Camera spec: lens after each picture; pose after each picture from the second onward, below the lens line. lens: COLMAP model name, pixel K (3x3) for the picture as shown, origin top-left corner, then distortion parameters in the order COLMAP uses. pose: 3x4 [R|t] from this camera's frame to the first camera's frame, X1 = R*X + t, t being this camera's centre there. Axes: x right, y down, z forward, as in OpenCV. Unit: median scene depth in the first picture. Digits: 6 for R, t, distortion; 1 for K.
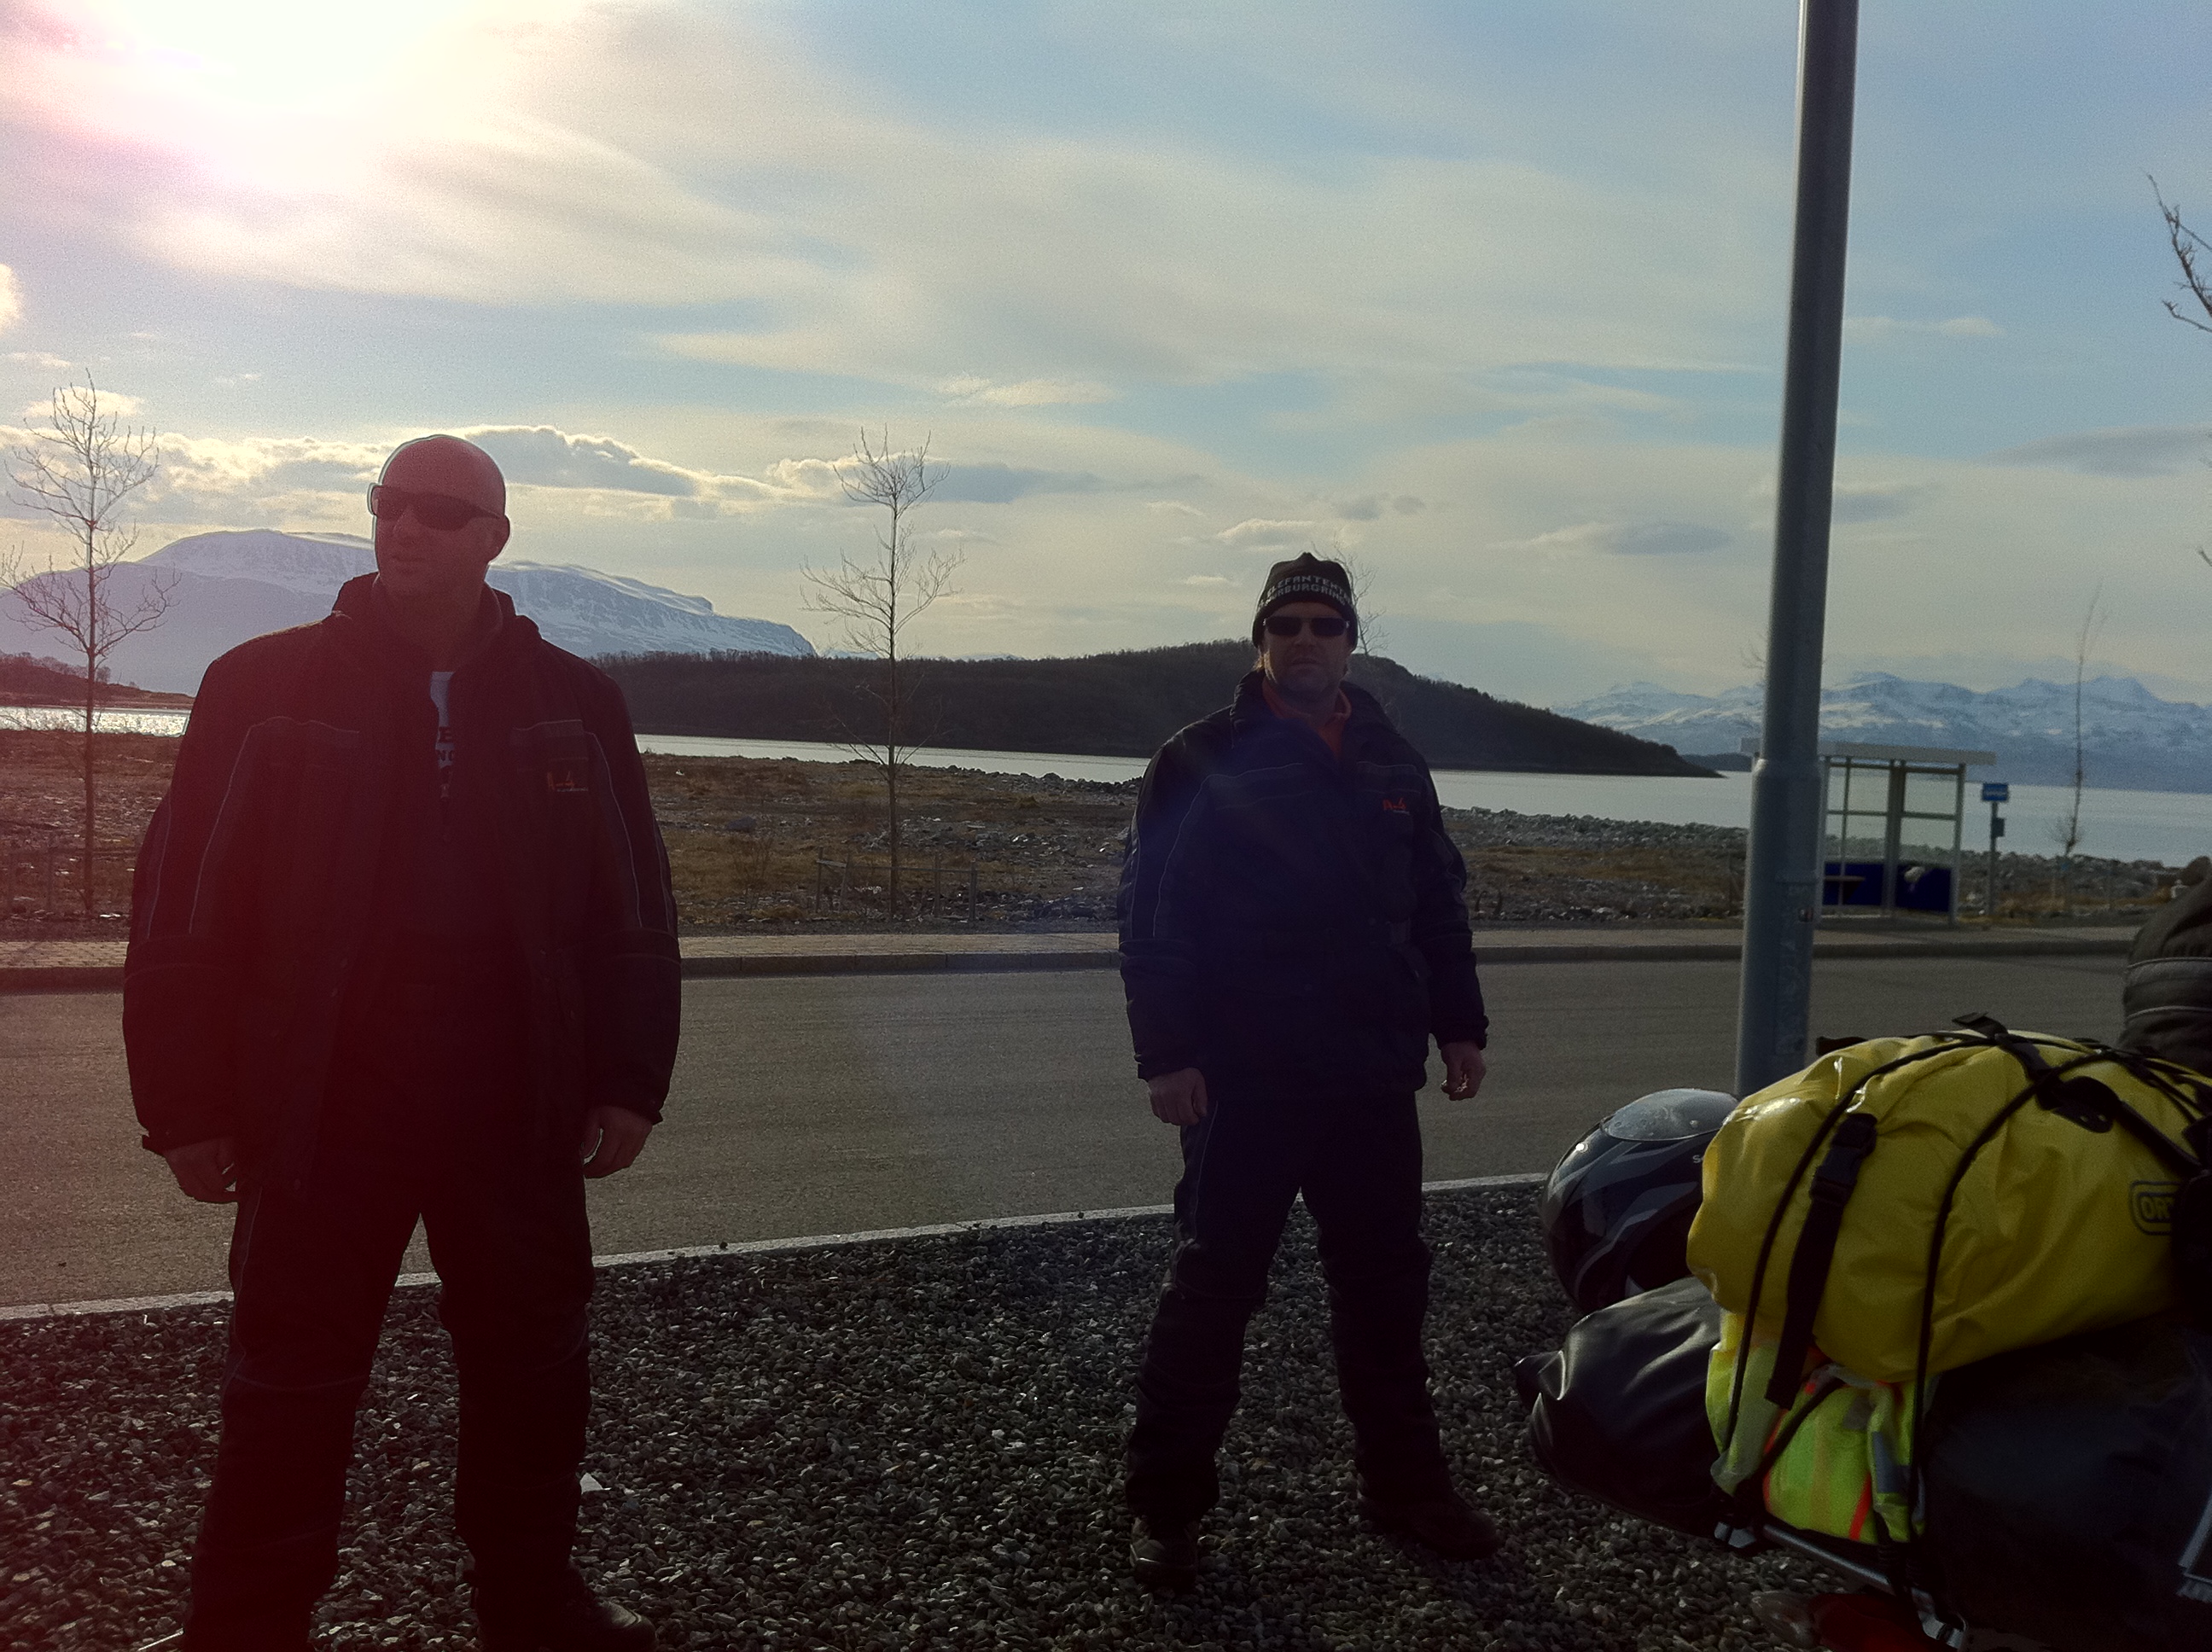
lens RADIAL K [[2024.3, 0, 1106.4], [0, 2024.3, 778.0], [0, 0, 1]] dist [0.076355, -0.259837]
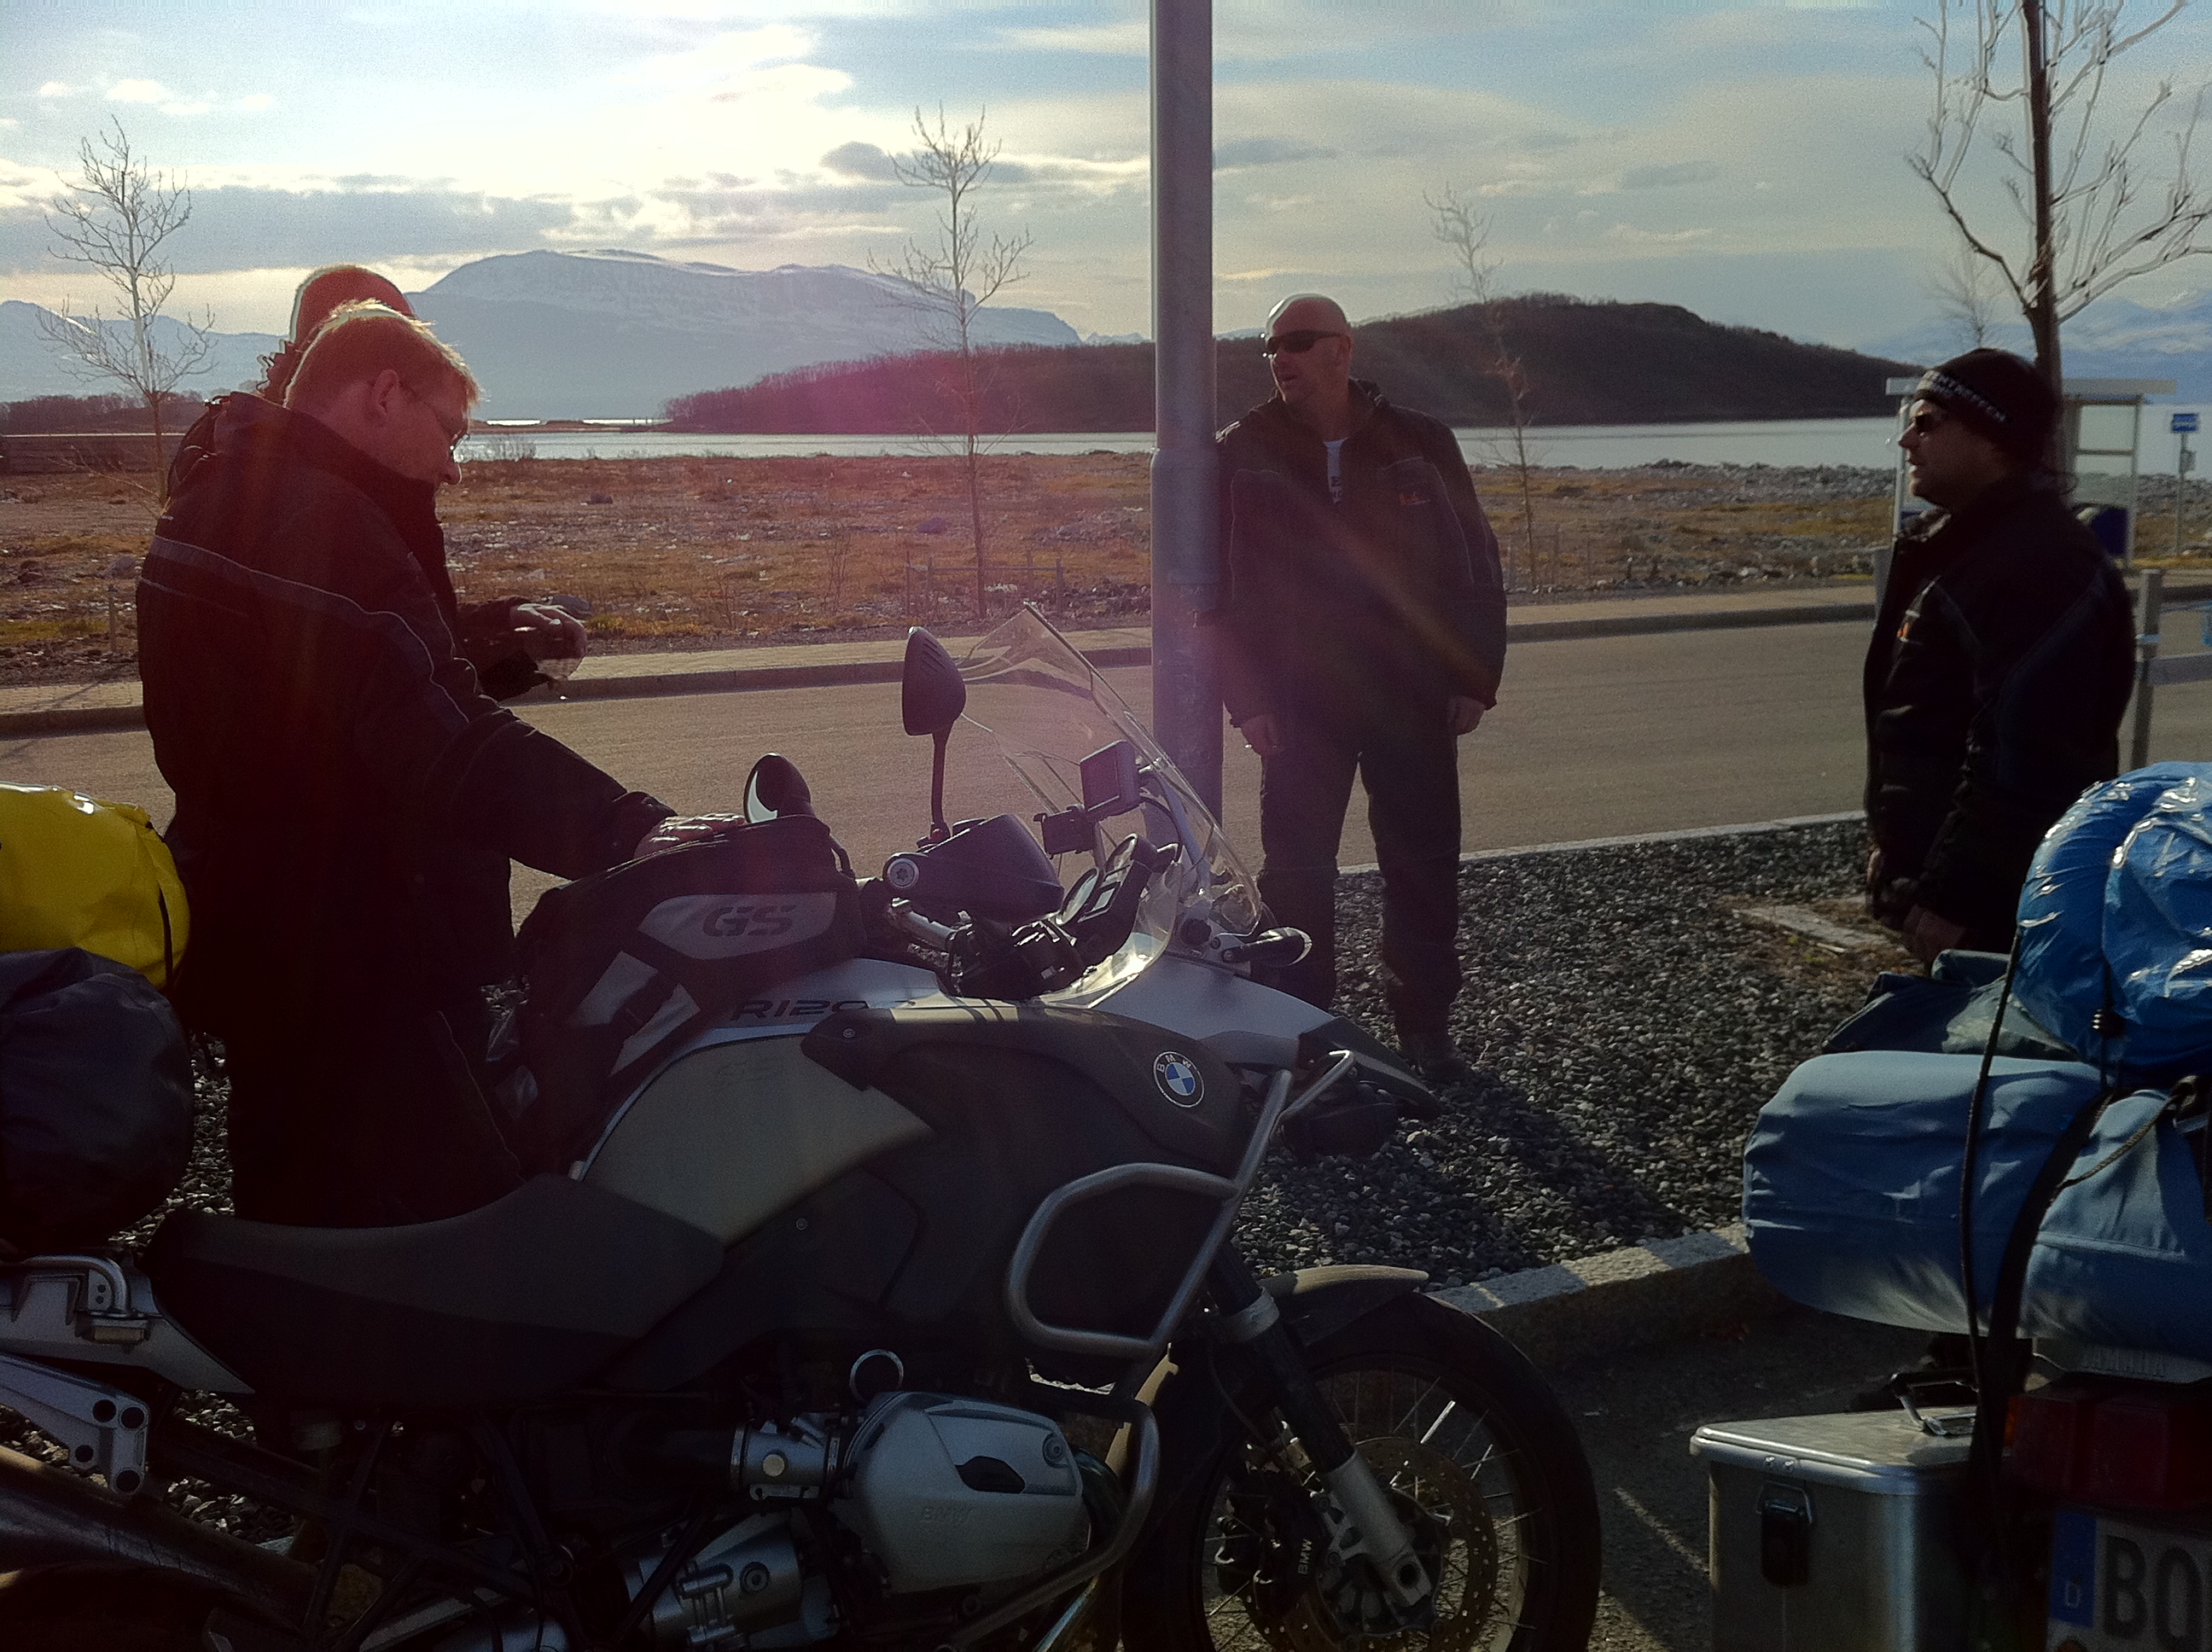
lens RADIAL K [[2021.6, 0, 1282.4], [0, 2021.6, 825.3], [0, 0, 1]] dist [0.007240, -0.068426]
pose [[0.993151, -0.036892, -0.110861, 0.124913], [0.056416, 0.982319, 0.178511, -0.000046], [0.102315, -0.183543, 0.977673, 0.021137]]
